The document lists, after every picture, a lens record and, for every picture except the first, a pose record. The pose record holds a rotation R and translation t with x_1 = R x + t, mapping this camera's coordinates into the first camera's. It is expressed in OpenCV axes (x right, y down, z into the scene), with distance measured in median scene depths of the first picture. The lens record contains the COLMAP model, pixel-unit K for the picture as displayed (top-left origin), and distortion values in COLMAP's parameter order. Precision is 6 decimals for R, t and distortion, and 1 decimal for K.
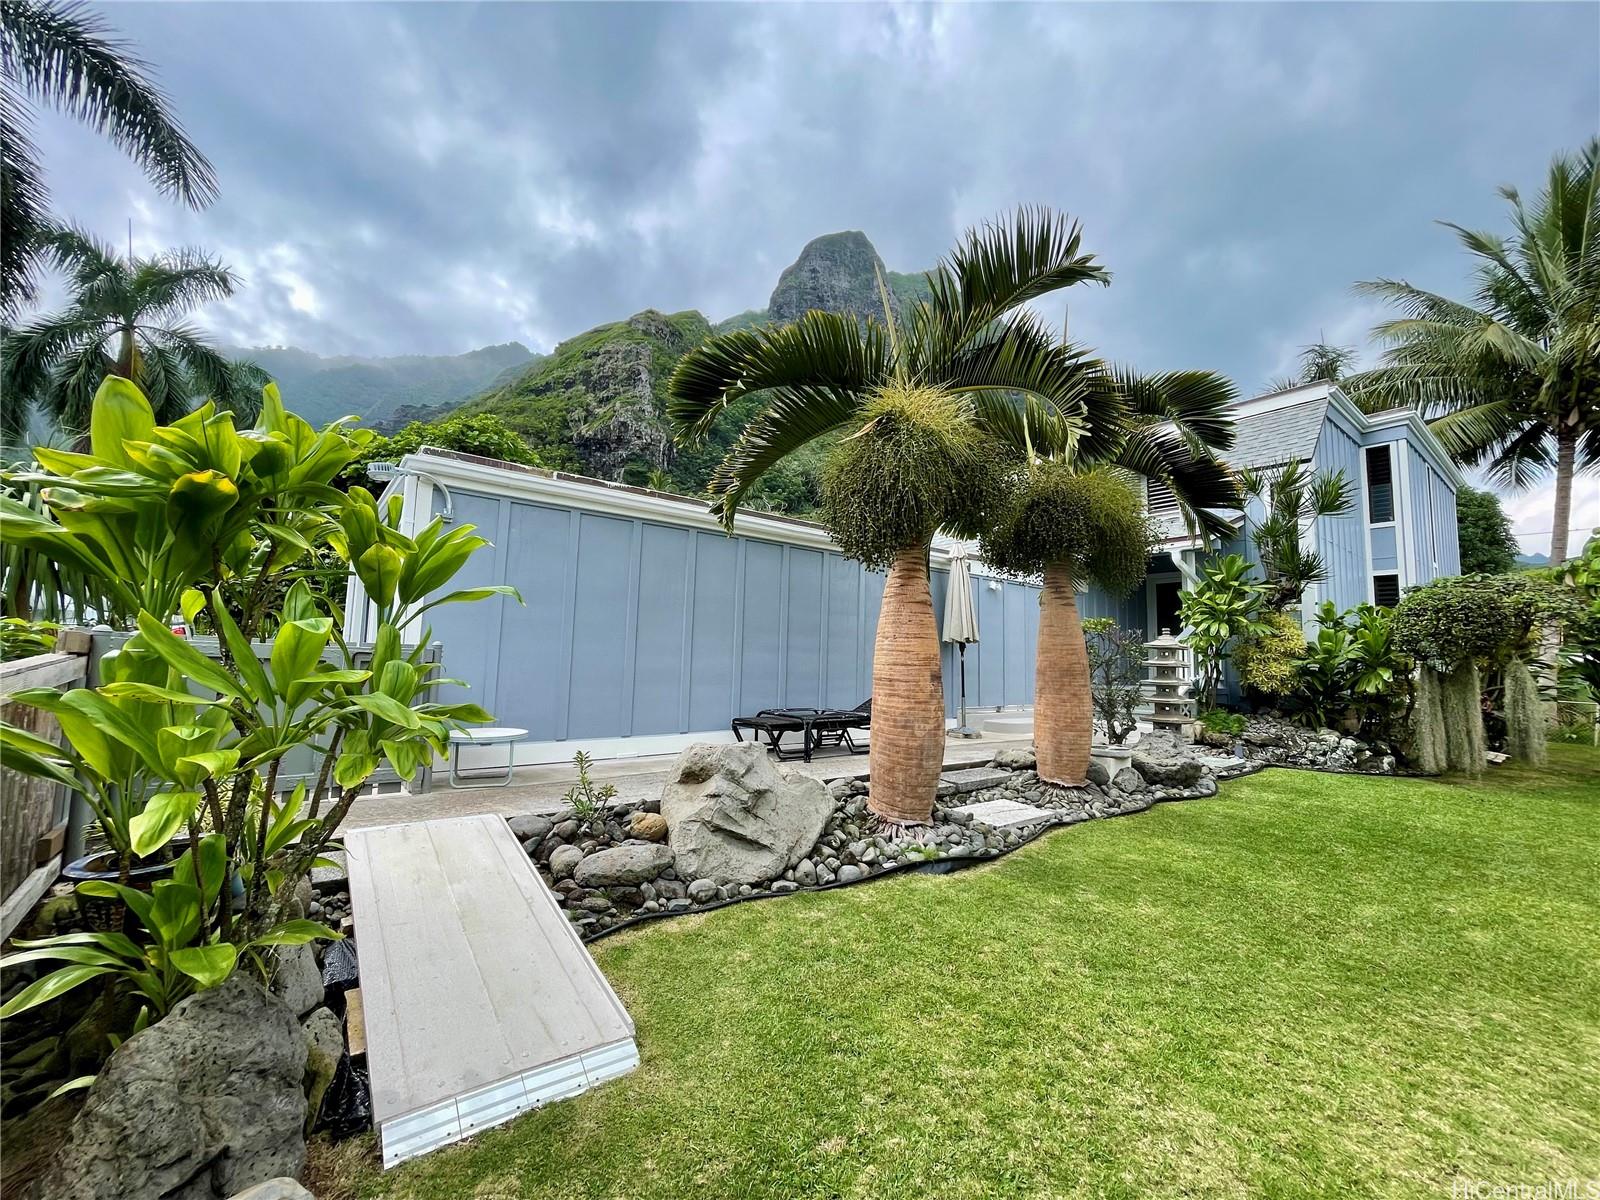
lens RADIAL K [[645.1, 0, 800.0], [0, 645.1, 600.0], [0, 0, 1]] dist [-0.004198, 0.000264]
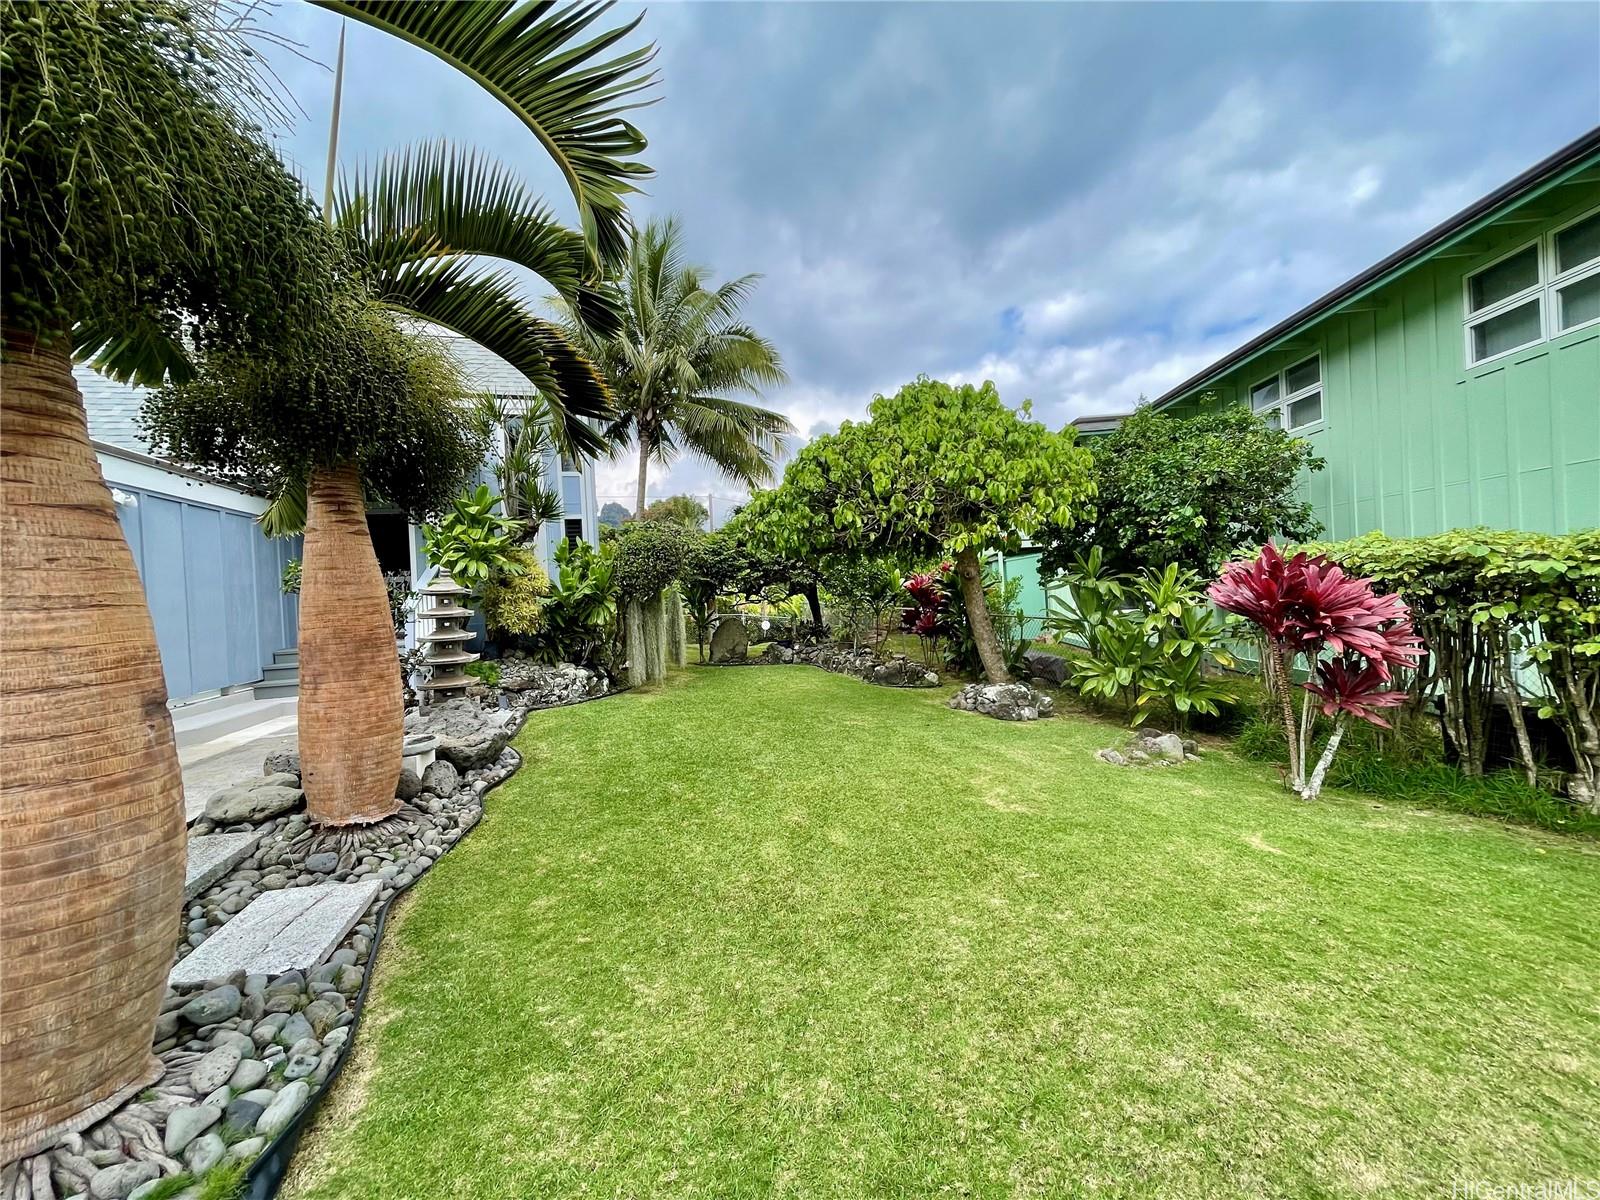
lens RADIAL K [[645.1, 0, 800.0], [0, 645.1, 600.0], [0, 0, 1]] dist [-0.004198, 0.000264]
pose [[0.376472, -0.059441, 0.924519, 0.002232], [-0.028314, 0.996735, 0.075613, 0.012185], [-0.925995, -0.054643, 0.373560, 0.365436]]
